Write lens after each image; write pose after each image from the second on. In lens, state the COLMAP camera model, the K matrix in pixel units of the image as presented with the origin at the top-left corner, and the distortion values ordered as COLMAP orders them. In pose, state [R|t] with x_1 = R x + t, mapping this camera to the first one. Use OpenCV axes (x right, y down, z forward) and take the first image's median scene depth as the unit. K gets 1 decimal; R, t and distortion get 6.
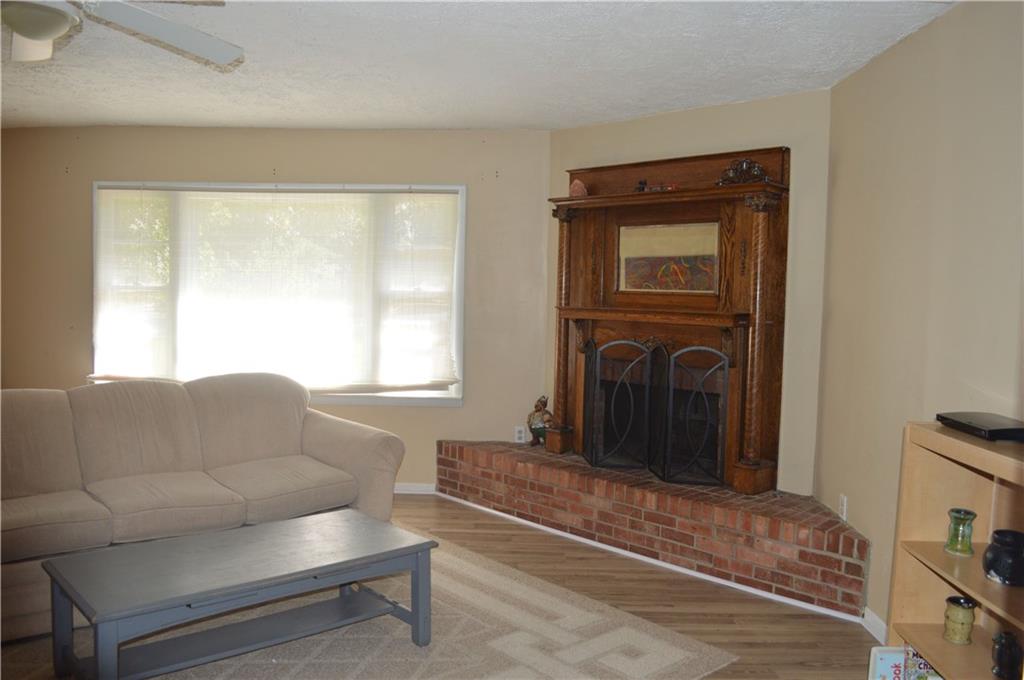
lens RADIAL K [[844.9, 0, 512.0], [0, 844.9, 341.7], [0, 0, 1]] dist [-0.078399, -0.005649]
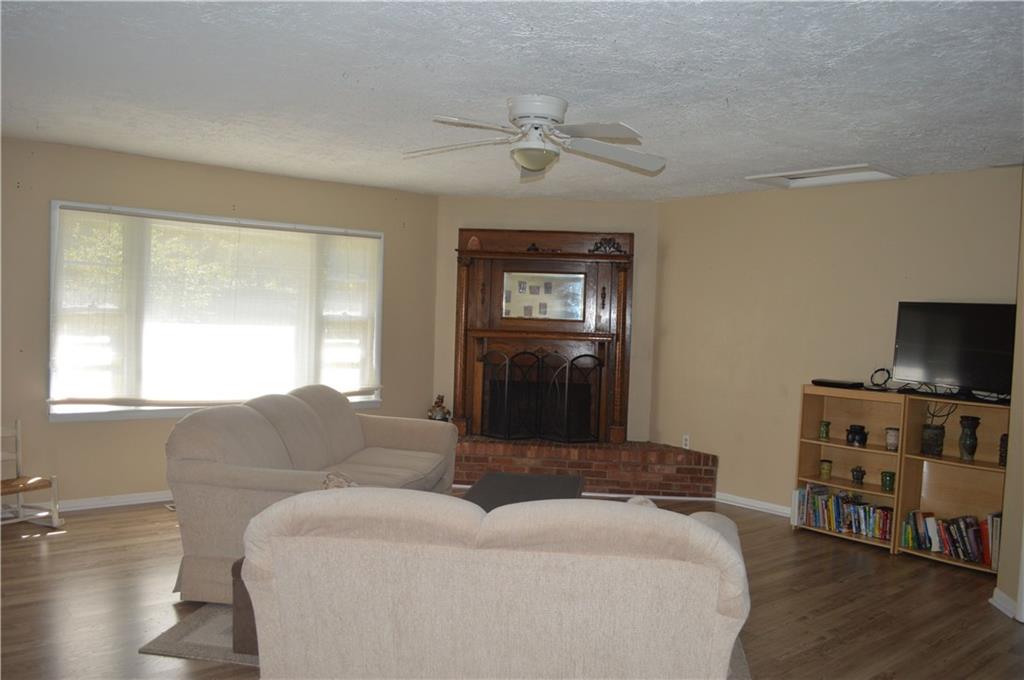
lens RADIAL K [[844.9, 0, 511.3], [0, 844.9, 340.4], [0, 0, 1]] dist [-0.078399, -0.005649]
pose [[0.751925, -0.013167, 0.659117, -0.830486], [0.022047, 0.999744, -0.005180, -0.013735], [-0.658879, 0.018426, 0.752023, -0.087263]]
